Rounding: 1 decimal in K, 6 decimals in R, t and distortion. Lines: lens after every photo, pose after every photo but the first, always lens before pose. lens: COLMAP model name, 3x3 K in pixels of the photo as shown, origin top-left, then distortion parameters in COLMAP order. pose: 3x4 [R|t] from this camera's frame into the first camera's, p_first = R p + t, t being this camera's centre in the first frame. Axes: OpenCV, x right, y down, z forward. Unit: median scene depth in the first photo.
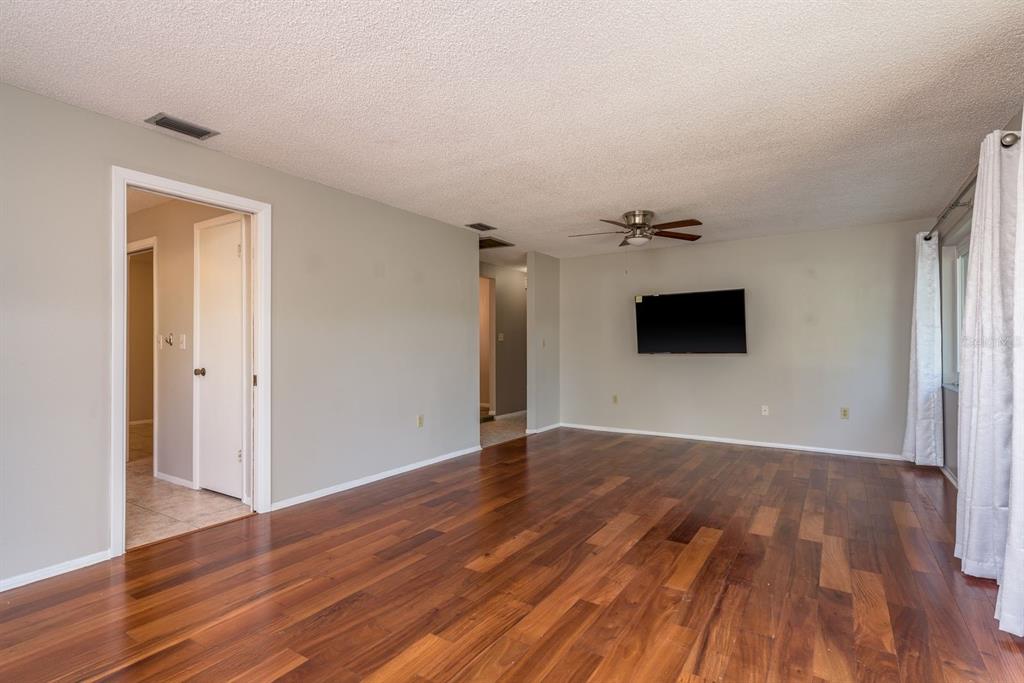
lens RADIAL K [[506.2, 0, 538.2], [0, 506.2, 343.5], [0, 0, 1]] dist [0.025119, -0.000038]
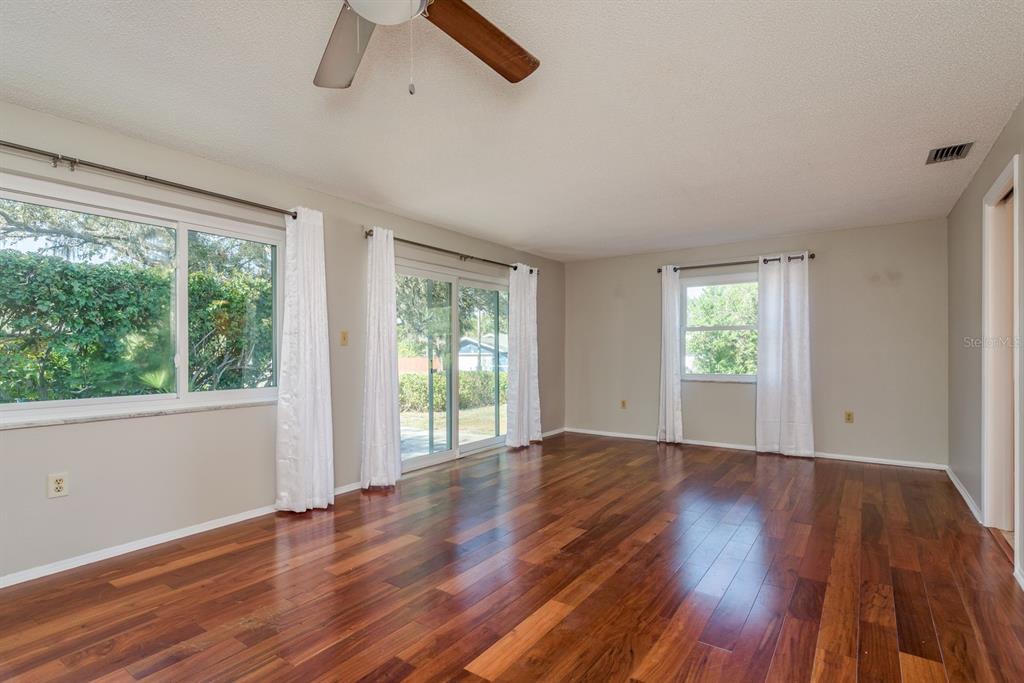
lens RADIAL K [[485.6, 0, 514.6], [0, 485.6, 343.9], [0, 0, 1]] dist [0.017346, -0.000811]
pose [[-0.996261, 0.005381, 0.086228, 0.124158], [0.004021, 0.999865, -0.015947, 0.006032], [-0.086302, -0.015541, -0.996148, 1.652342]]
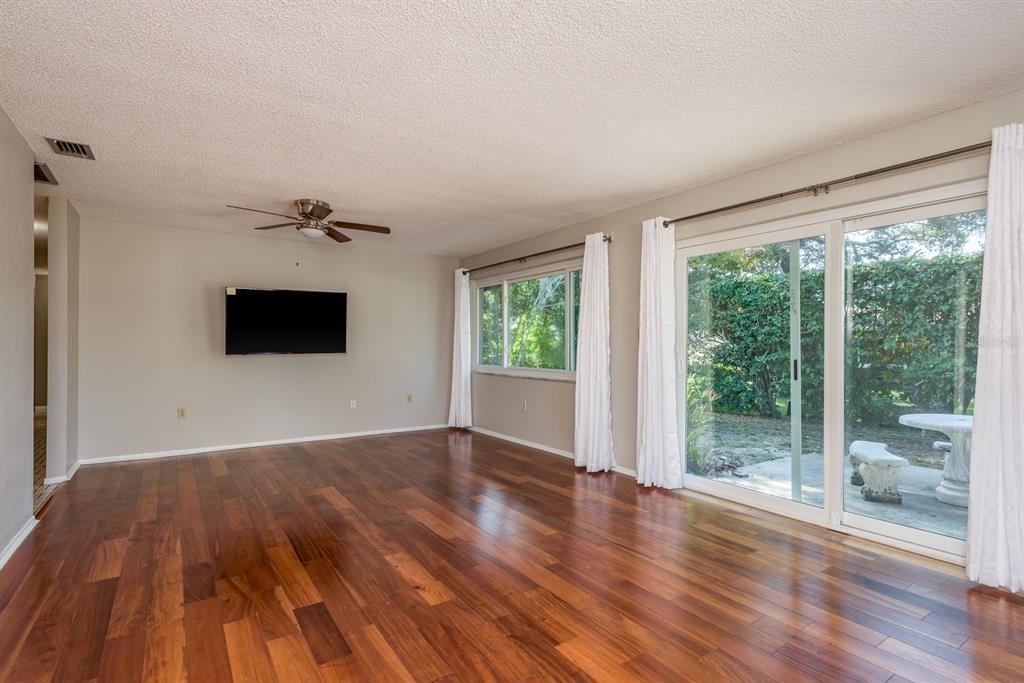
lens RADIAL K [[485.6, 0, 514.6], [0, 485.6, 343.9], [0, 0, 1]] dist [0.017346, -0.000811]
pose [[0.413038, 0.003162, 0.910708, -0.592775], [-0.004372, 0.999989, -0.001490, 0.000614], [-0.910703, -0.003366, 0.413047, 0.381079]]
